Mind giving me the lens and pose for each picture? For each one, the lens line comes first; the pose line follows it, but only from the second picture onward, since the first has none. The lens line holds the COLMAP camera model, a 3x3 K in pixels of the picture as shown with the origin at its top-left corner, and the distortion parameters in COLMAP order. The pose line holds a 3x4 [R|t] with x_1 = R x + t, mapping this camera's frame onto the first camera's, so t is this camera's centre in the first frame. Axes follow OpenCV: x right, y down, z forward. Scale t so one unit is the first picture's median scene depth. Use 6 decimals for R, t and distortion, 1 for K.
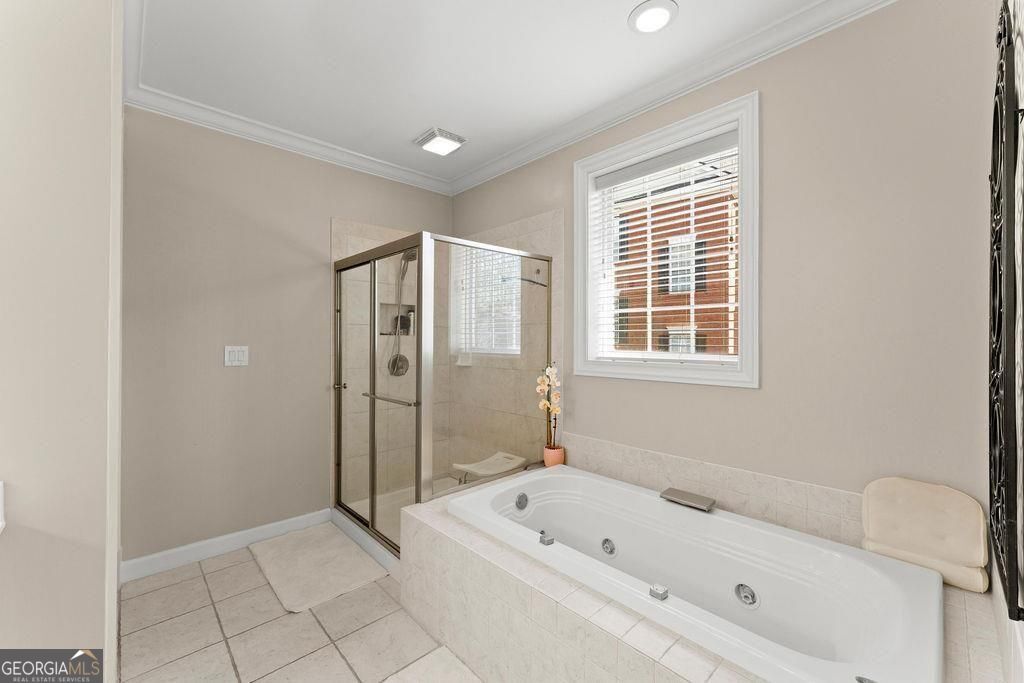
lens RADIAL K [[412.6, 0, 512.9], [0, 412.6, 338.4], [0, 0, 1]] dist [-0.001006, 0.000889]
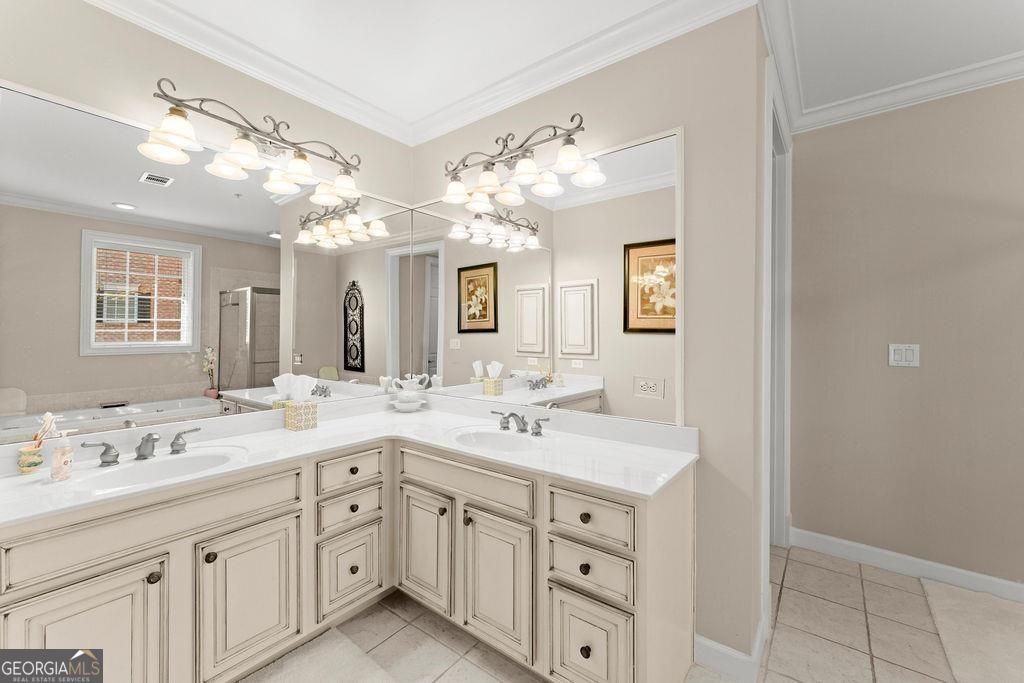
lens RADIAL K [[412.6, 0, 515.4], [0, 412.6, 333.9], [0, 0, 1]] dist [-0.001006, 0.000889]
pose [[0.165107, -0.004599, -0.986265, 0.069788], [0.000166, 0.999989, -0.004635, 0.000448], [0.986276, 0.000602, 0.165106, 0.030690]]
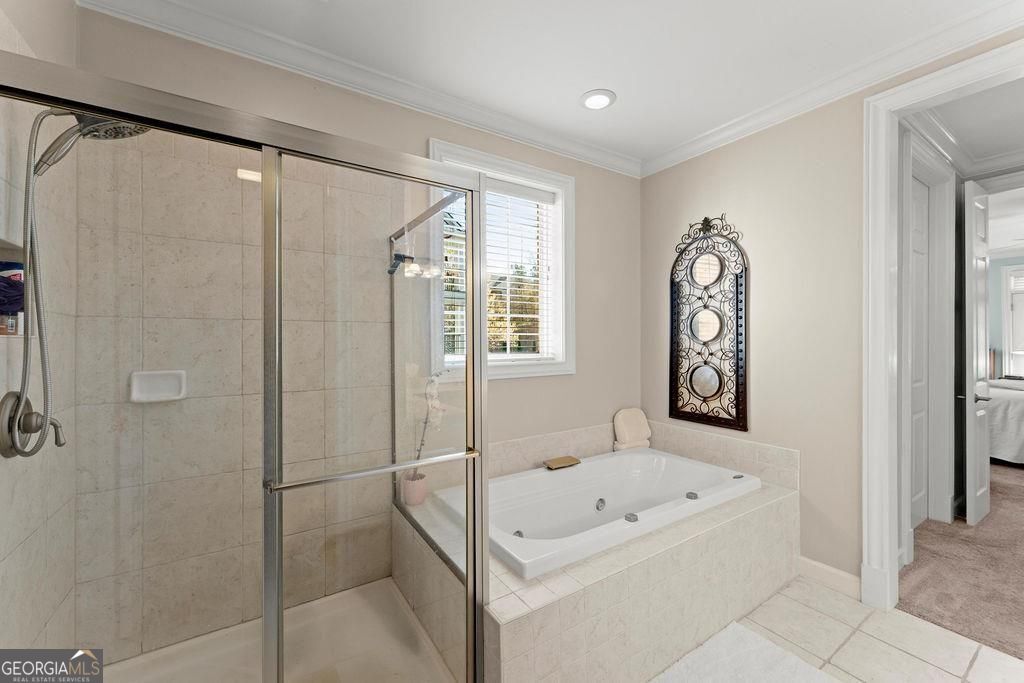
lens RADIAL K [[412.6, 0, 506.0], [0, 412.6, 342.7], [0, 0, 1]] dist [-0.001006, 0.000889]
pose [[0.172040, -0.001356, 0.985089, -0.660918], [-0.001189, 0.999998, 0.001584, 0.001298], [-0.985089, -0.001443, 0.172038, 0.686376]]
